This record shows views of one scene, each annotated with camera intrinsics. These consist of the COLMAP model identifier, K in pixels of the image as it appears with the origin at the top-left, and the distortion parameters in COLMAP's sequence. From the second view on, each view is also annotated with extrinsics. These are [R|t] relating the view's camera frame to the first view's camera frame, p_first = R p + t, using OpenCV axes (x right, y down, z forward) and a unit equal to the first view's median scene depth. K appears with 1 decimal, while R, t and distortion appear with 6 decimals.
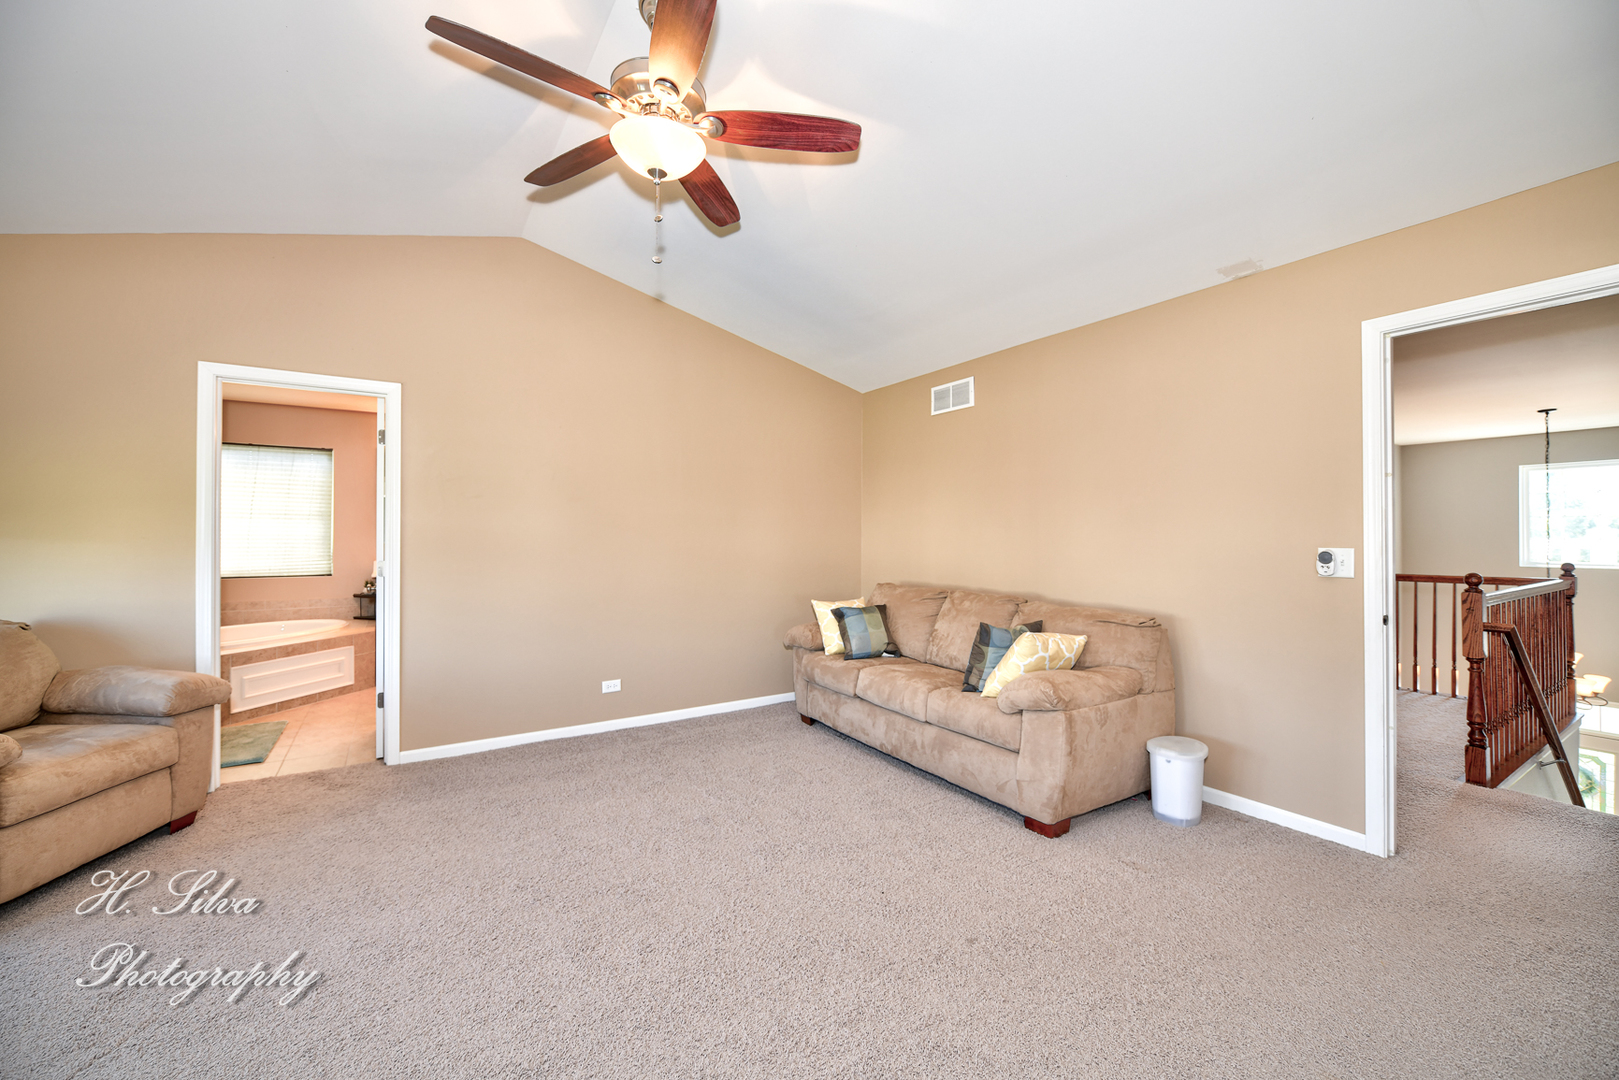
lens RADIAL K [[635.2, 0, 809.2], [0, 635.2, 534.4], [0, 0, 1]] dist [-0.000166, -0.005117]
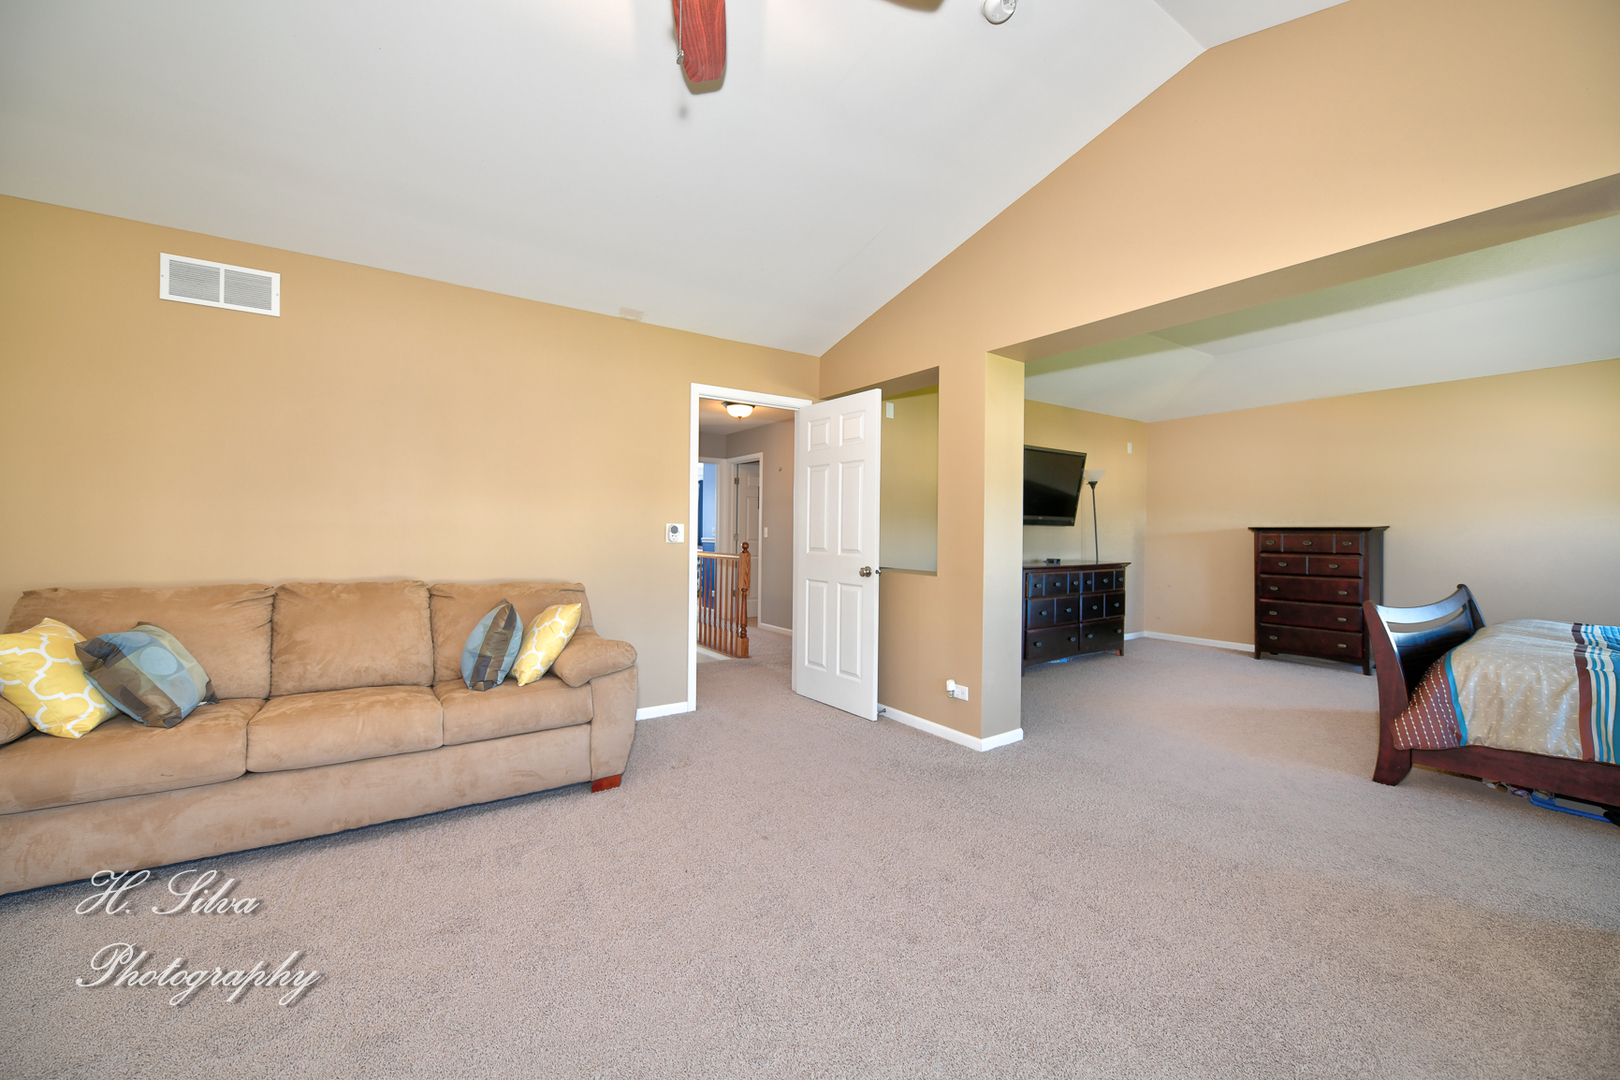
lens RADIAL K [[635.6, 0, 809.7], [0, 635.6, 534.4], [0, 0, 1]] dist [-0.000166, -0.005117]
pose [[-0.029639, 0.000591, 0.999561, -0.633325], [-0.012928, 0.999916, -0.000975, 0.039071], [-0.999477, -0.012952, -0.029629, 0.627269]]
